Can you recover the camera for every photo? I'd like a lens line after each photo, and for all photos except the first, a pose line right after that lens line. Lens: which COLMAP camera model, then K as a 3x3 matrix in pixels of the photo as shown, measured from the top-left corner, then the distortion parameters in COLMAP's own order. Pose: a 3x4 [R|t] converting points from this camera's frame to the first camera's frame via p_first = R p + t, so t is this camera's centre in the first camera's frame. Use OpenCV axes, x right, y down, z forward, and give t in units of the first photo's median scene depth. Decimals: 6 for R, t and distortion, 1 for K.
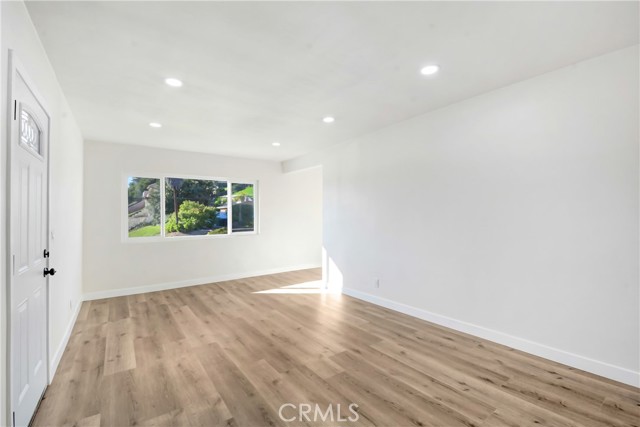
lens RADIAL K [[285.9, 0, 320.0], [0, 285.9, 213.5], [0, 0, 1]] dist [-0.000426, -0.009382]
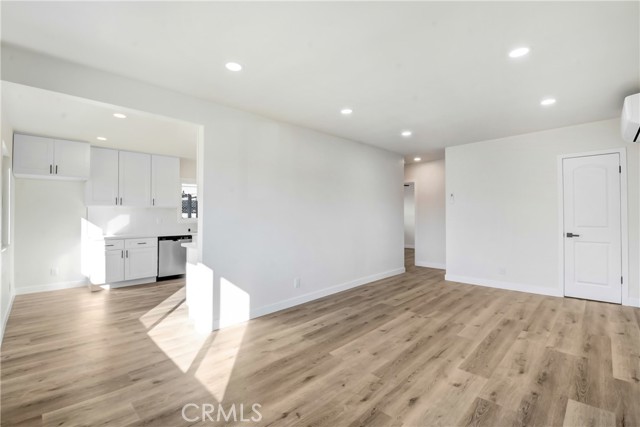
lens RADIAL K [[285.9, 0, 320.0], [0, 285.9, 213.5], [0, 0, 1]] dist [-0.000426, -0.009382]
pose [[-0.166605, 0.012817, 0.985940, -1.101793], [0.002206, 0.999918, -0.012626, 0.024215], [-0.986021, 0.000071, -0.166620, 1.525409]]
